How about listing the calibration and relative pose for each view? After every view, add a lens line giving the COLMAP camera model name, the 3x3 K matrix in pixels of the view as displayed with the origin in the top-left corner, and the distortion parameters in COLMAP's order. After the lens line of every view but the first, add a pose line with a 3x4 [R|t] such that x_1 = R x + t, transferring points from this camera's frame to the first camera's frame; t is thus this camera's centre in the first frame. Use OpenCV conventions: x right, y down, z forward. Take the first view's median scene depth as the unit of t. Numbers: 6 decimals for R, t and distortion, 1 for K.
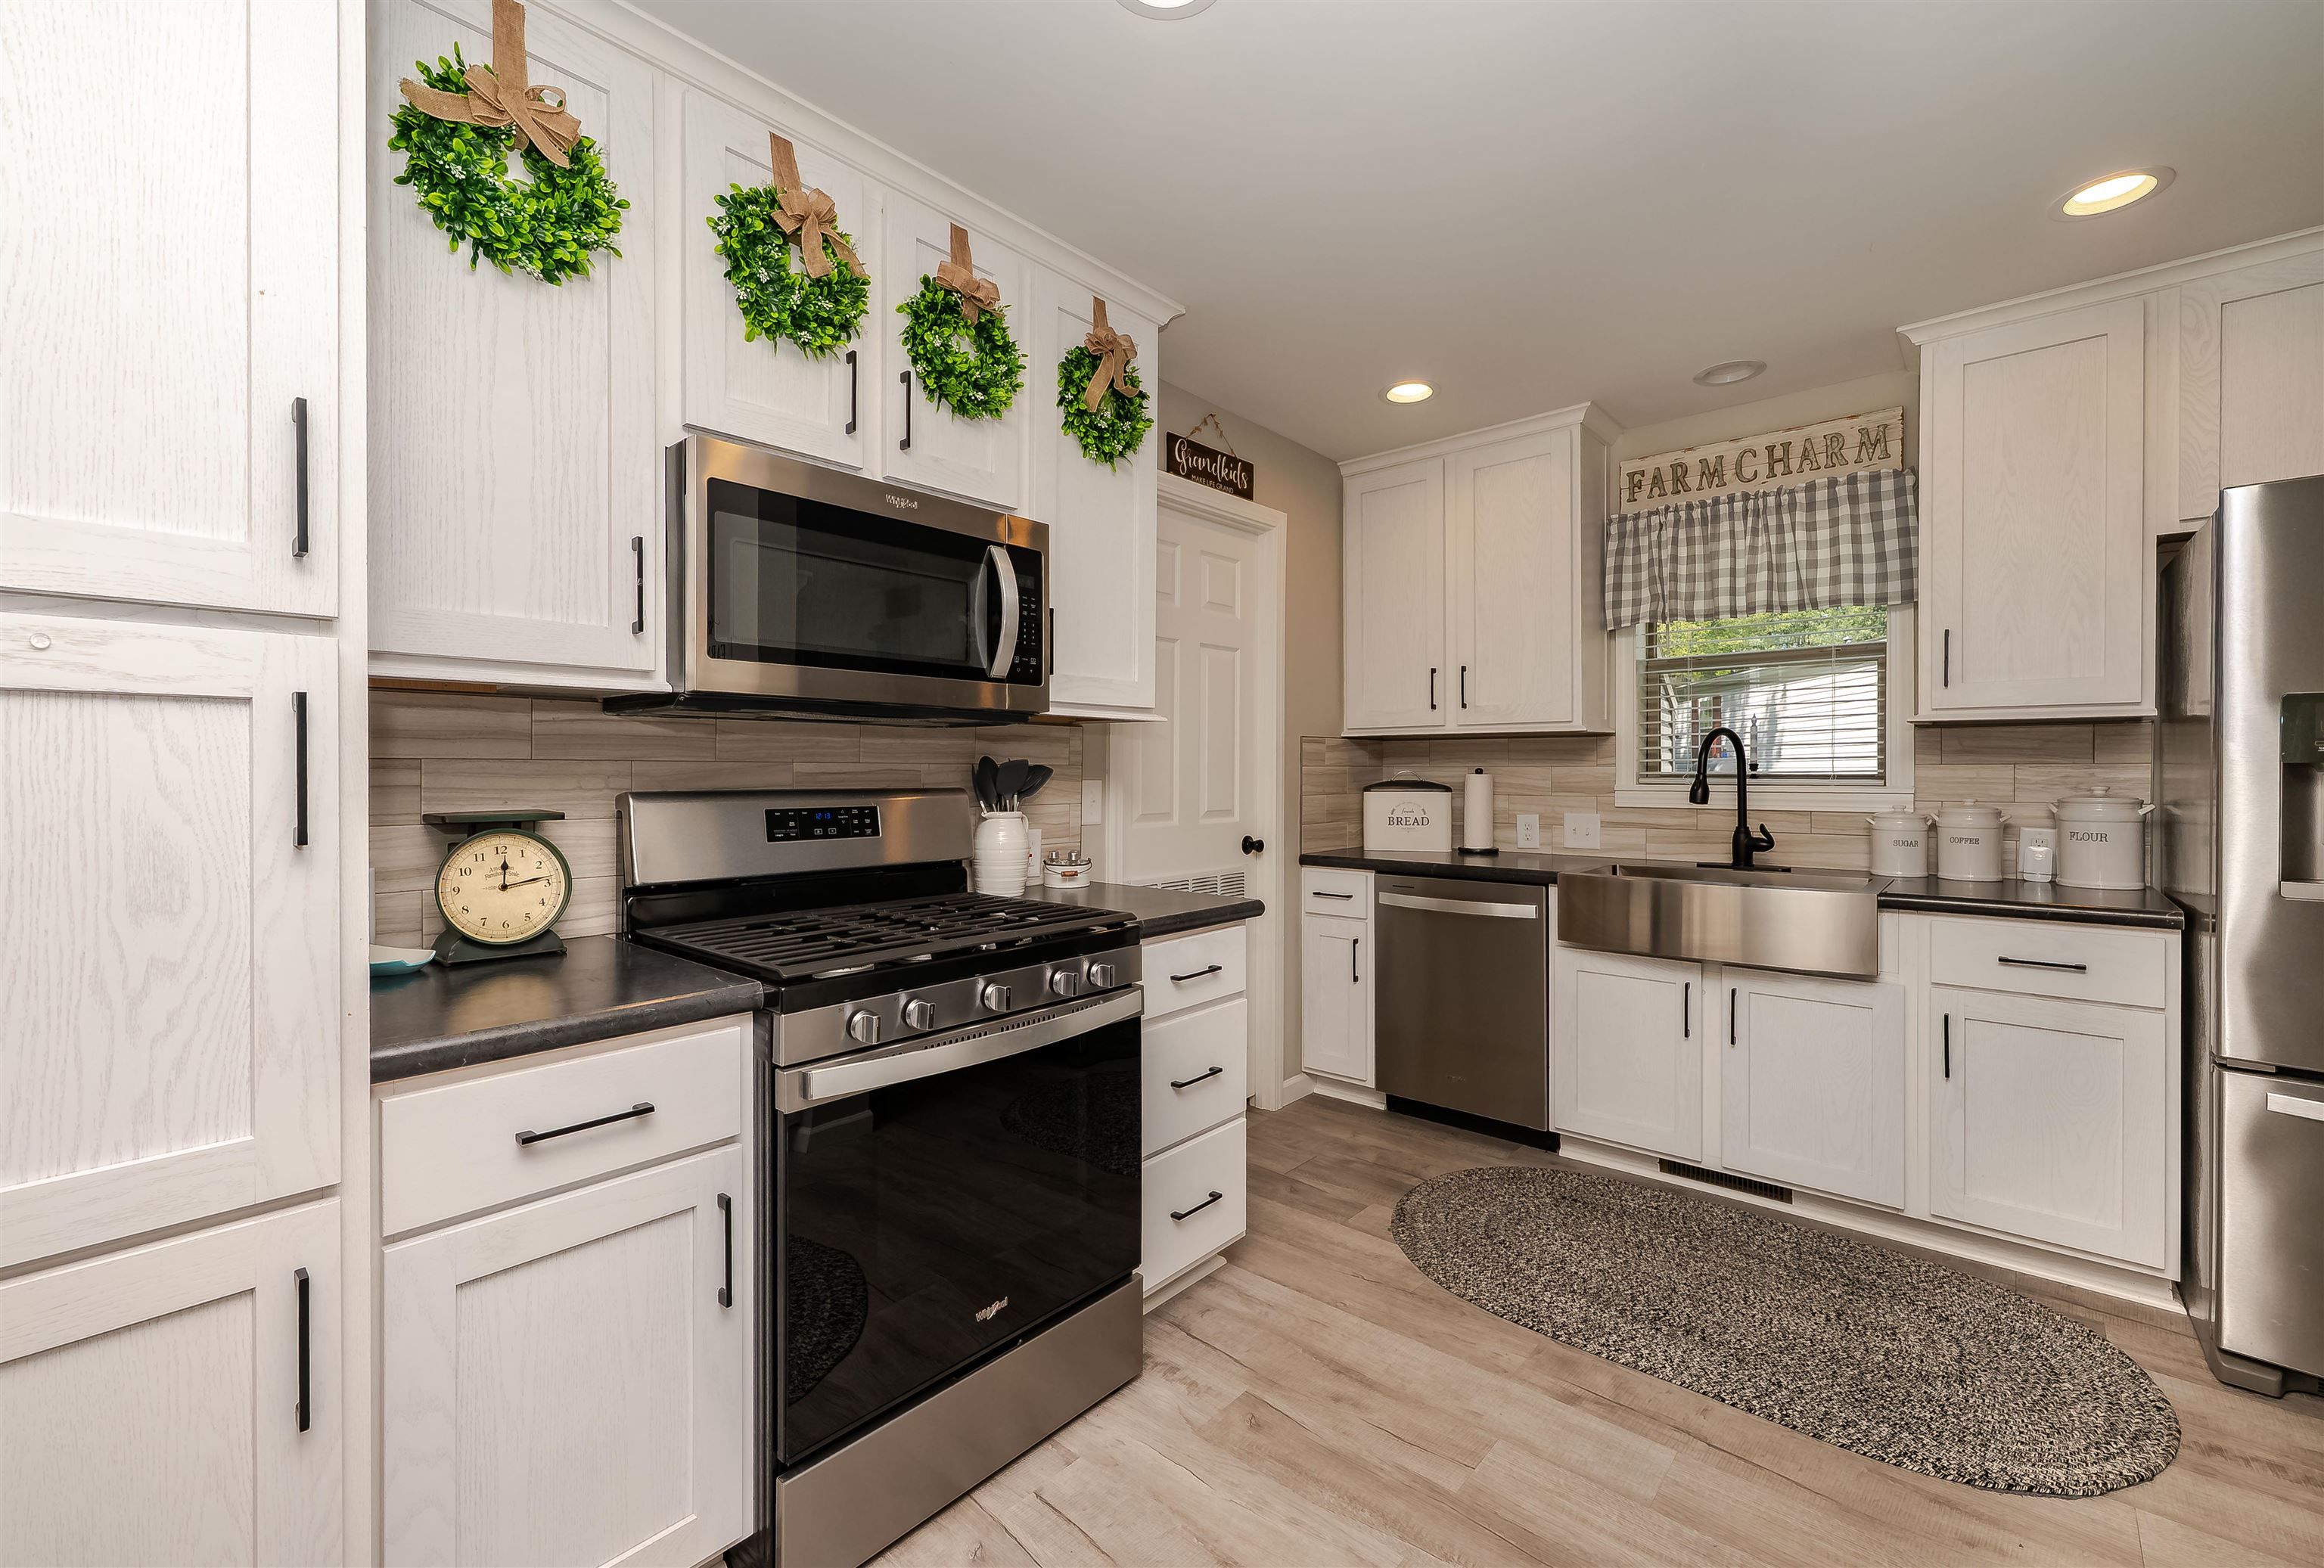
lens RADIAL K [[978.7, 0, 1184.2], [0, 978.7, 773.1], [0, 0, 1]] dist [0.000149, -0.000107]
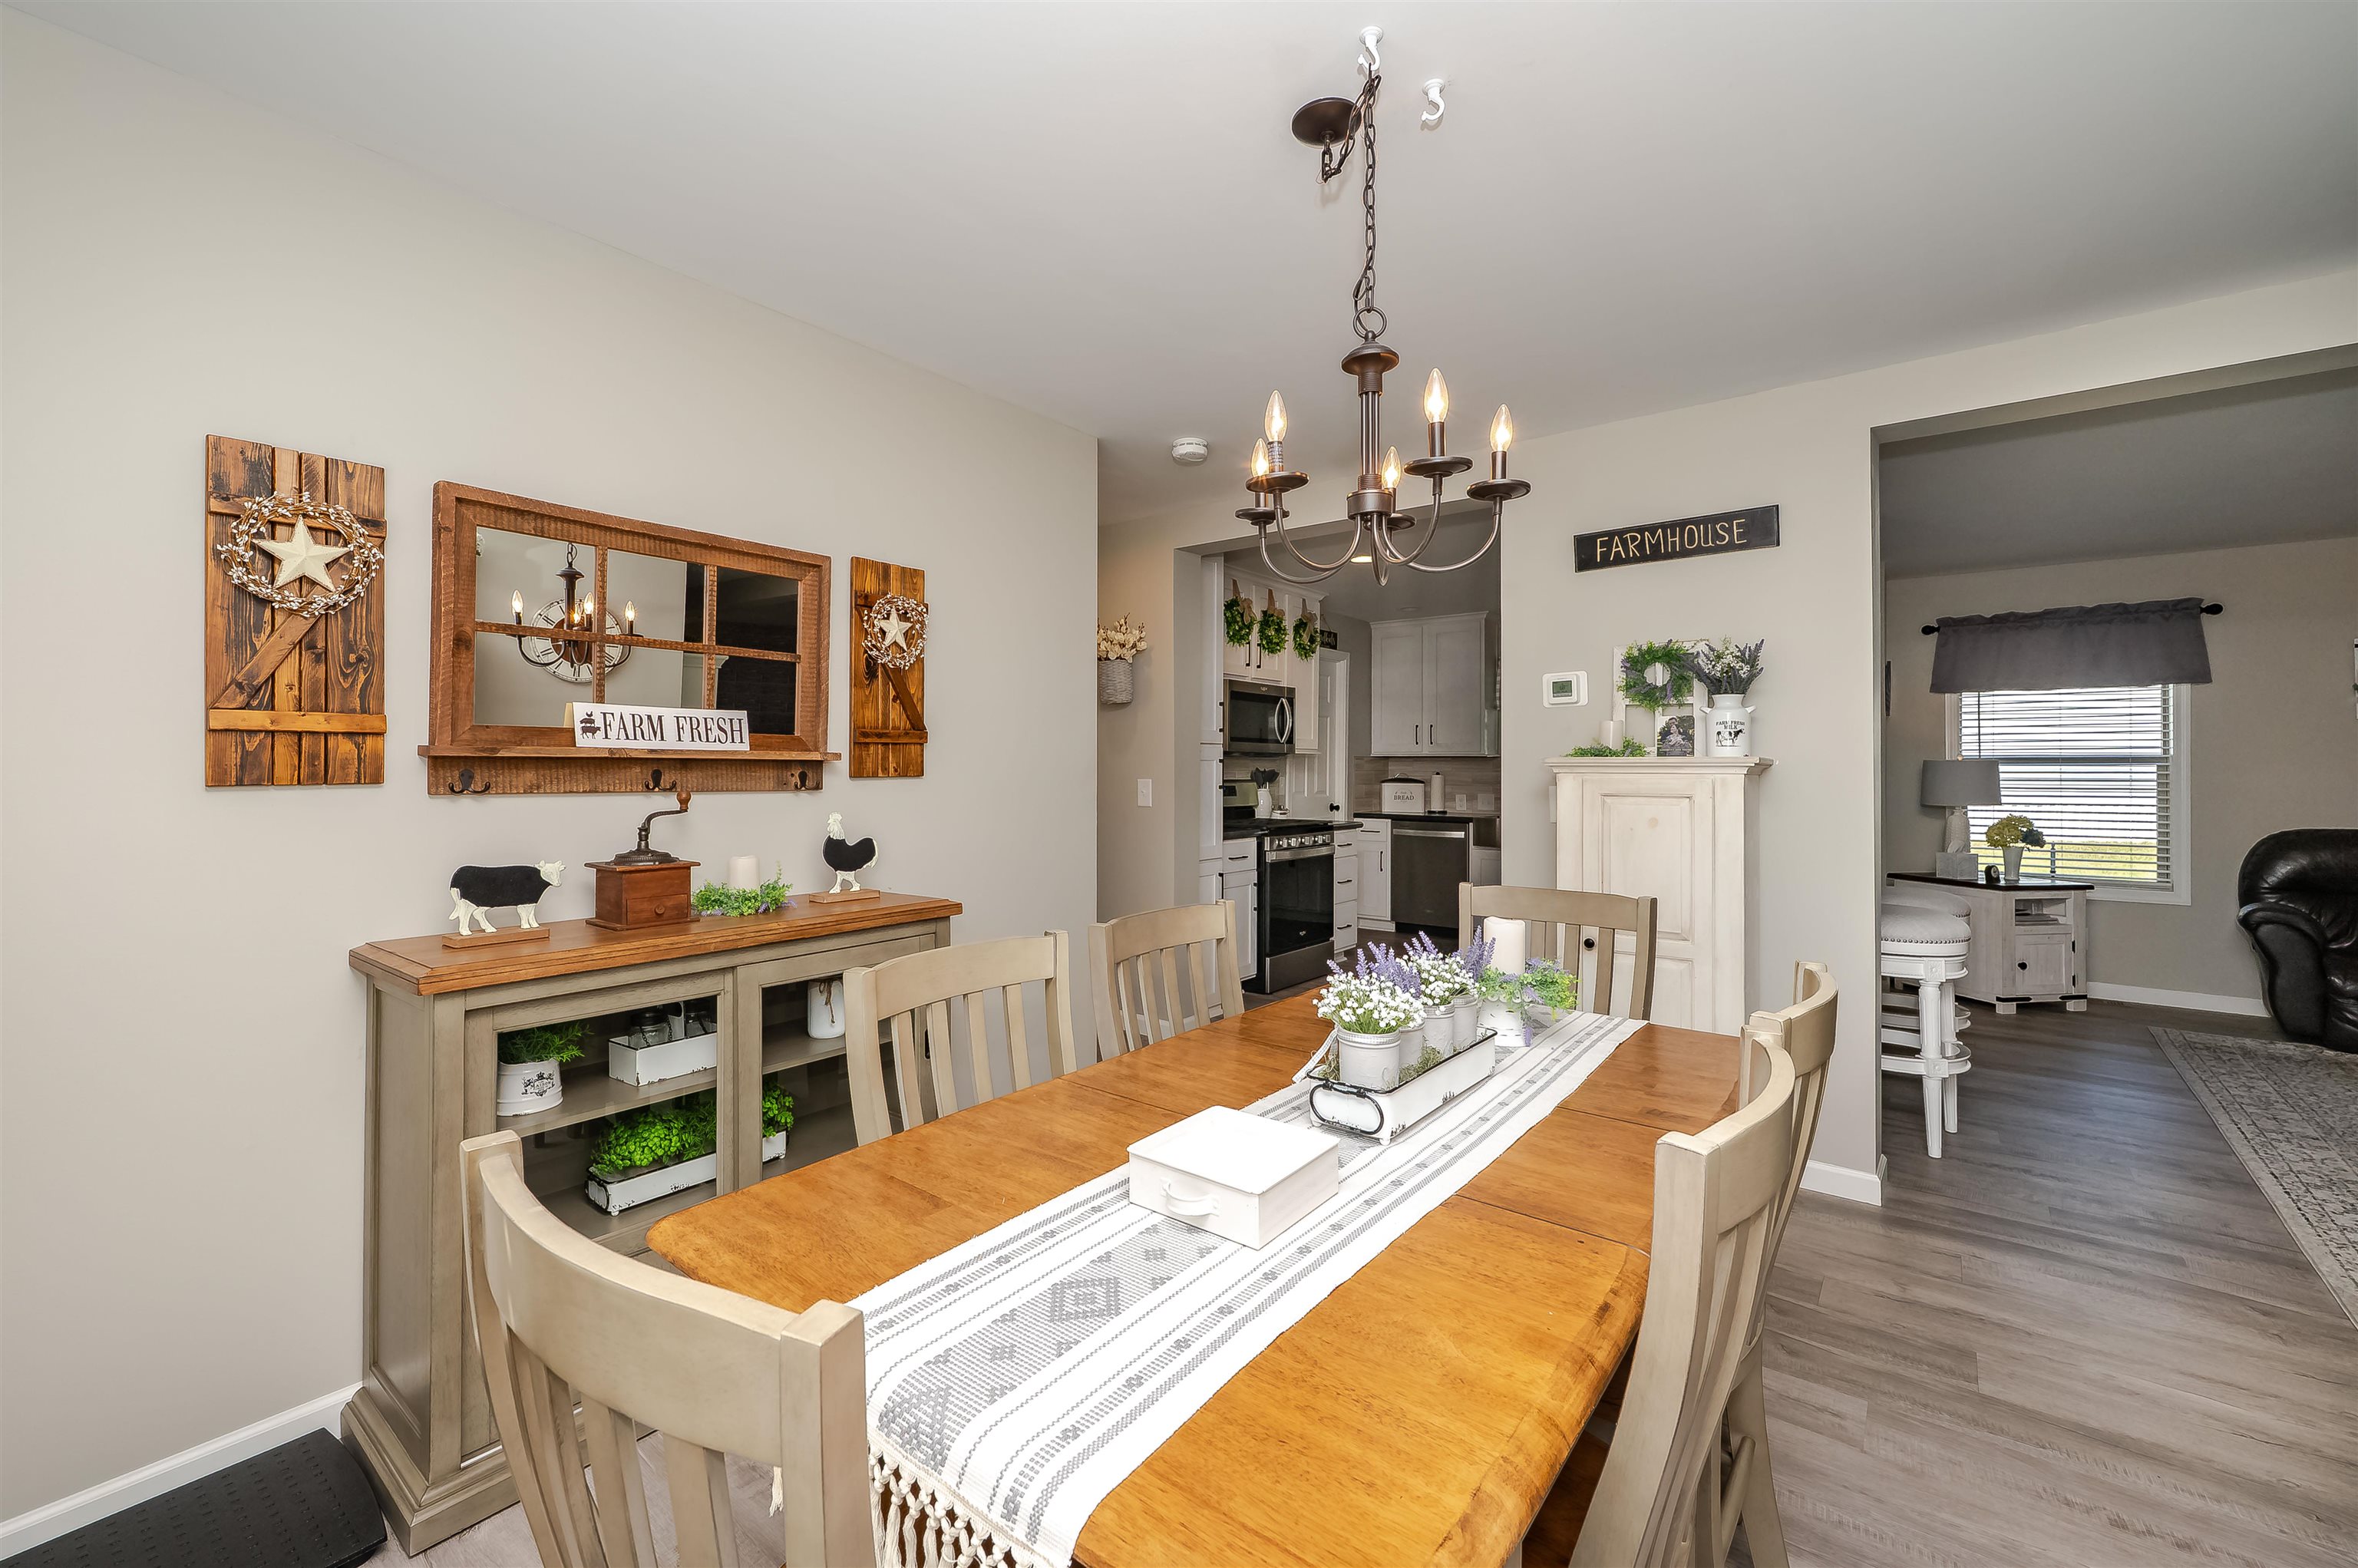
lens RADIAL K [[938.1, 0, 1179.2], [0, 938.1, 767.0], [0, 0, 1]] dist [-0.002174, -0.000250]
pose [[0.999305, 0.002187, 0.037218, -0.482518], [-0.002001, 0.999985, -0.005034, -0.004988], [-0.037228, 0.004956, 0.999295, -1.449868]]
